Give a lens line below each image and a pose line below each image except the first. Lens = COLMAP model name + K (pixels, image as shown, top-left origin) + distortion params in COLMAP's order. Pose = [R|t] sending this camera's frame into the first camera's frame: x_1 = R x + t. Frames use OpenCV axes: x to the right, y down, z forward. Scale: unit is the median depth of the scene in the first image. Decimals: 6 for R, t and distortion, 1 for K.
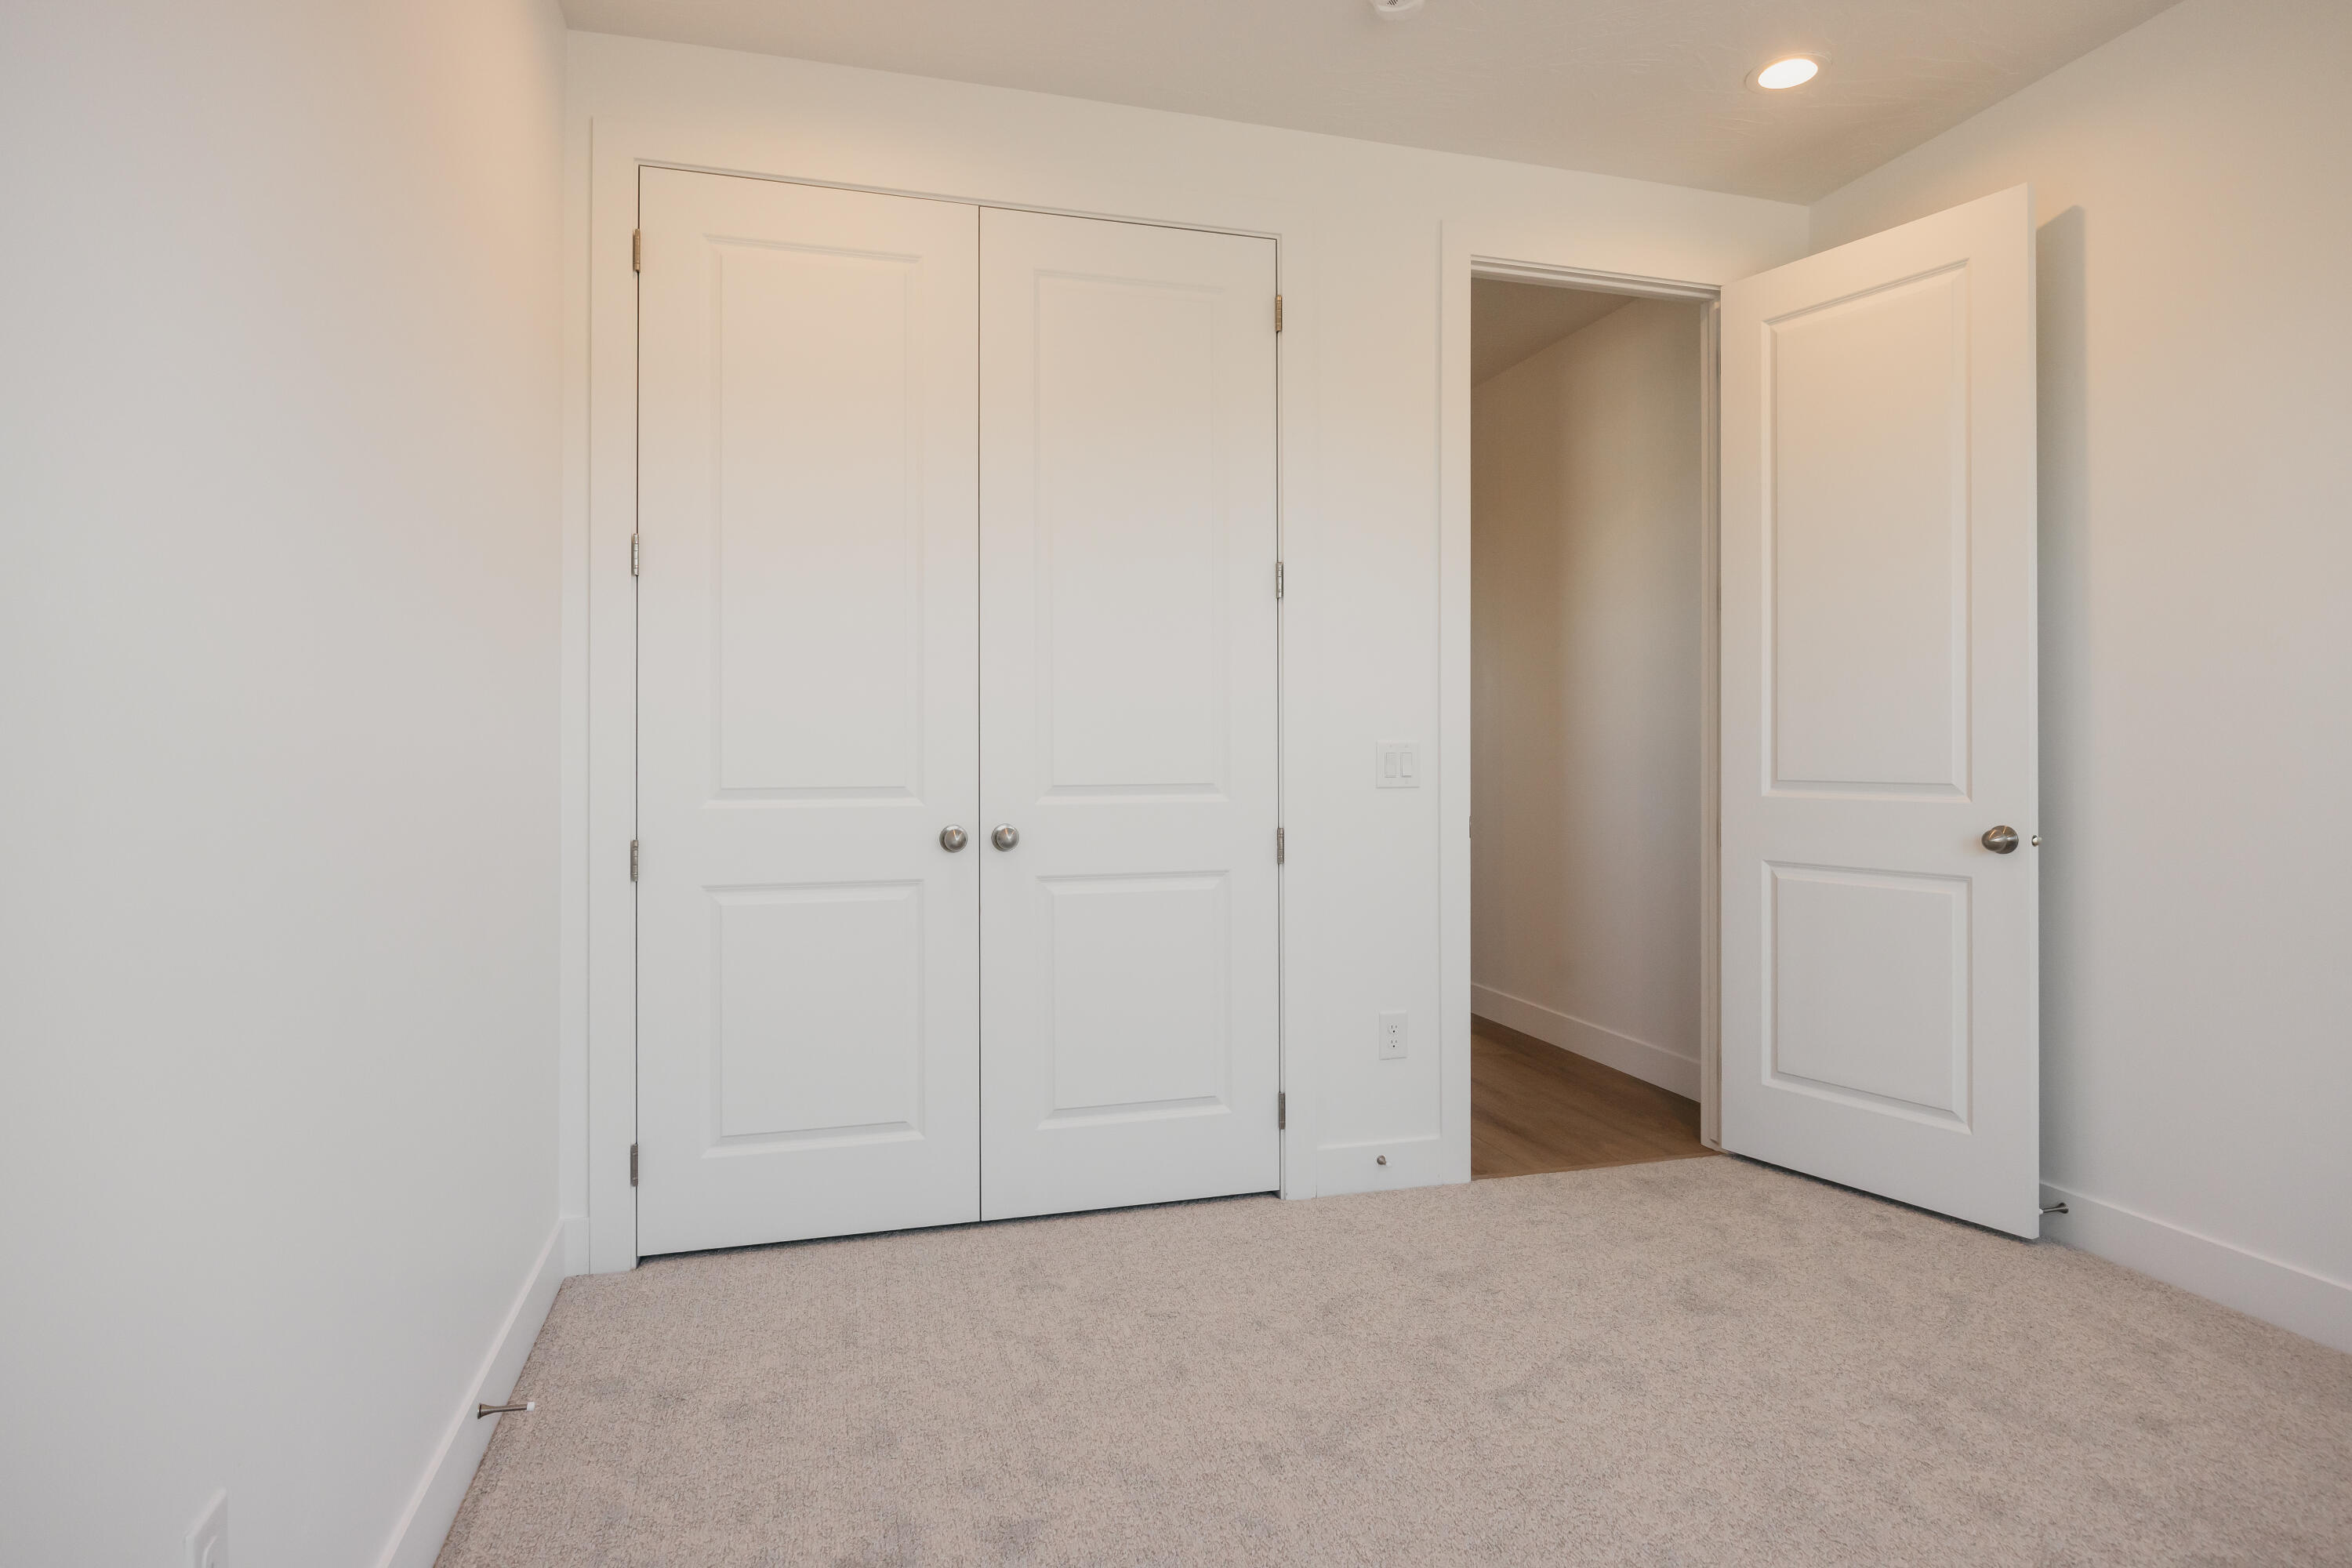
lens RADIAL K [[1248.5, 0, 1167.8], [0, 1248.5, 749.5], [0, 0, 1]] dist [0.008066, 0.000479]
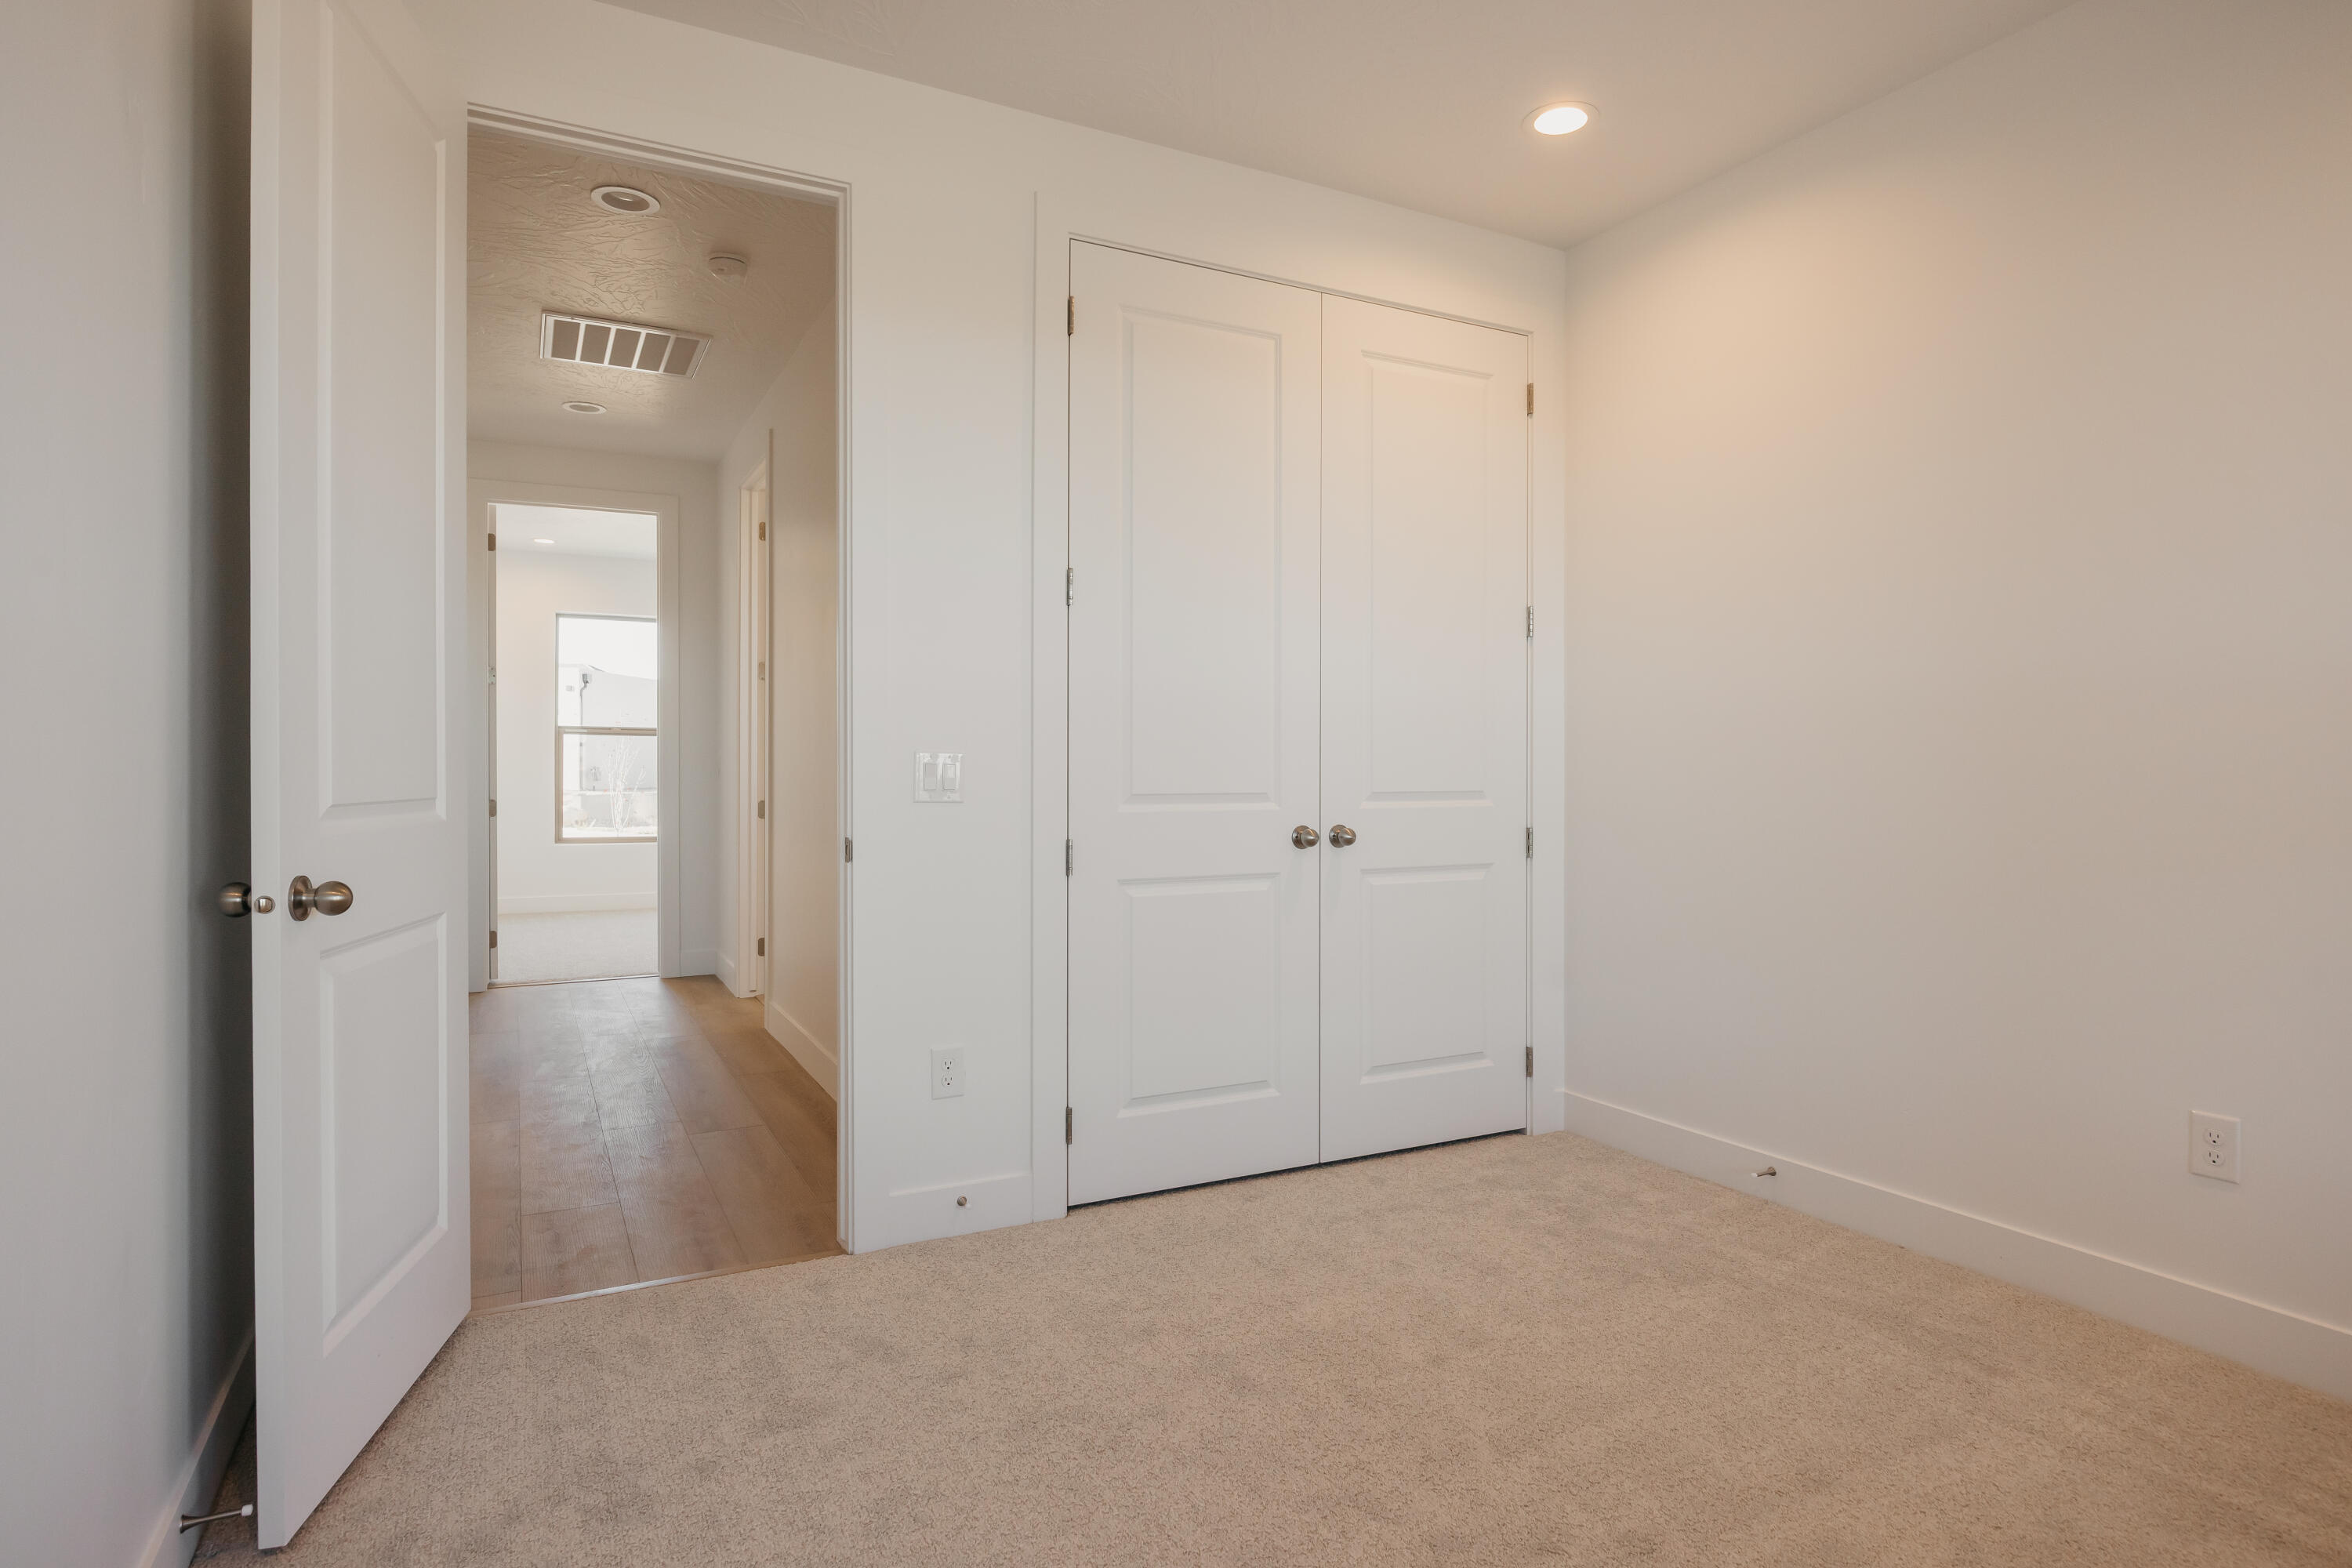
lens RADIAL K [[1304.5, 0, 1176.0], [0, 1304.5, 784.0], [0, 0, 1]] dist [-0.002205, 0.027081]
pose [[0.976376, 0.002453, 0.216066, -0.545938], [-0.006686, 0.999800, 0.018862, -0.000770], [-0.215976, -0.019861, 0.976197, -0.159646]]
